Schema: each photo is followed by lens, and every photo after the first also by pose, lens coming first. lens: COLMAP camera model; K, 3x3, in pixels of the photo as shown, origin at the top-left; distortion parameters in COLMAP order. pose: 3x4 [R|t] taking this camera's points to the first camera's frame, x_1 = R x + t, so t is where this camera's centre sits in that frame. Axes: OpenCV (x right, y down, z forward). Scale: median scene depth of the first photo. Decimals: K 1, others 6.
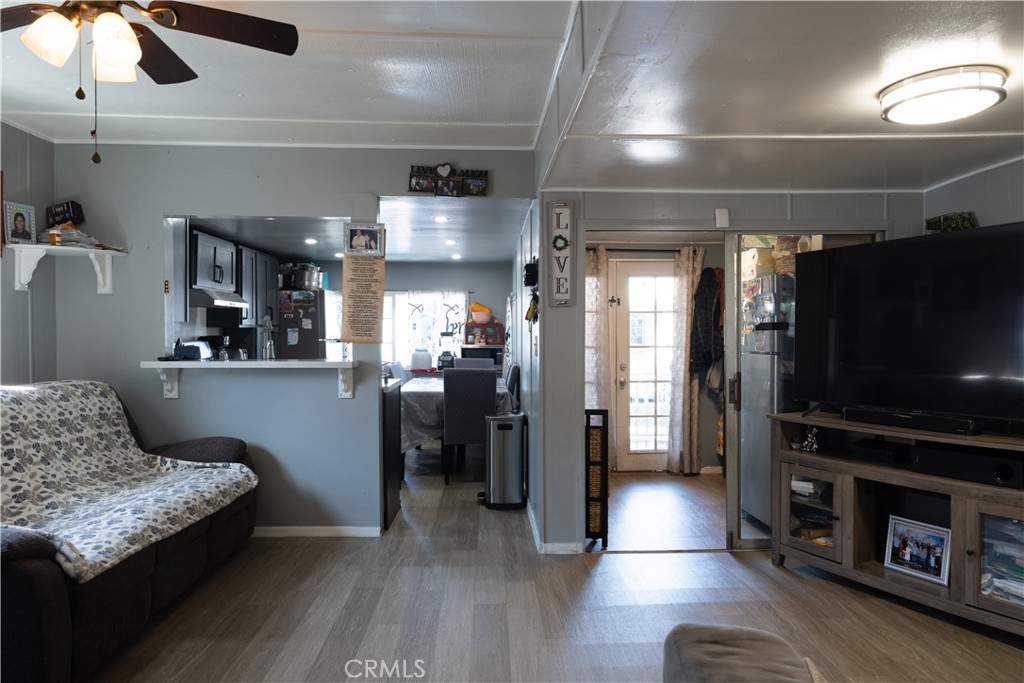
lens RADIAL K [[684.1, 0, 512.0], [0, 684.1, 341.5], [0, 0, 1]] dist [0.002459, -0.025613]
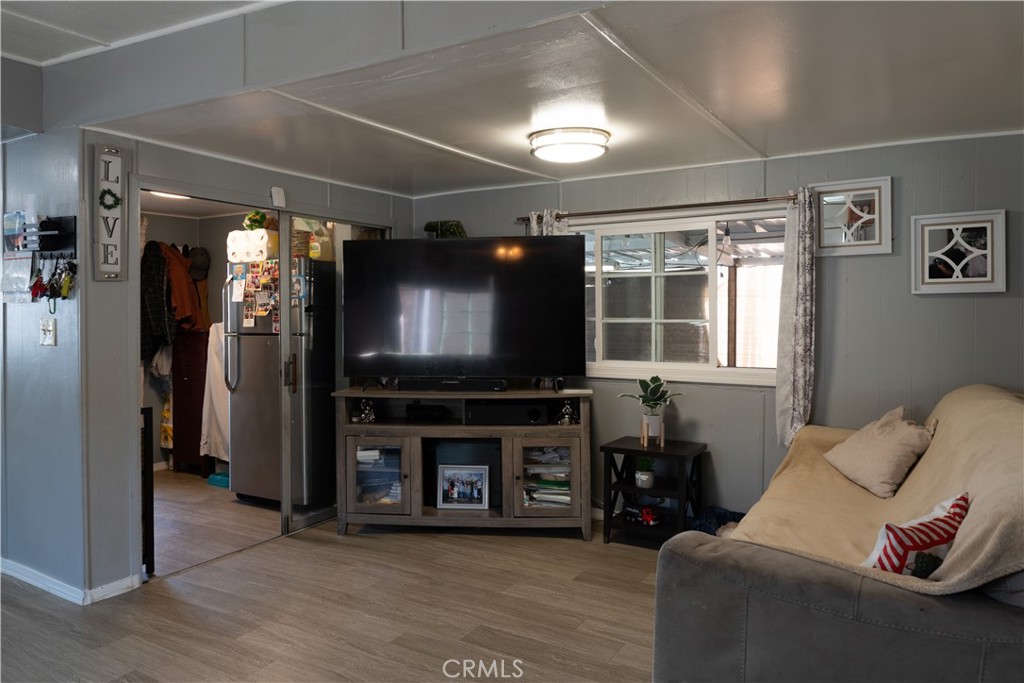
lens RADIAL K [[690.6, 0, 516.7], [0, 690.6, 322.8], [0, 0, 1]] dist [-0.003561, -0.000858]
pose [[0.543071, -0.009376, 0.839634, -0.384952], [0.008878, 0.999946, 0.005424, -0.003913], [-0.839640, 0.004508, 0.543125, 0.205304]]
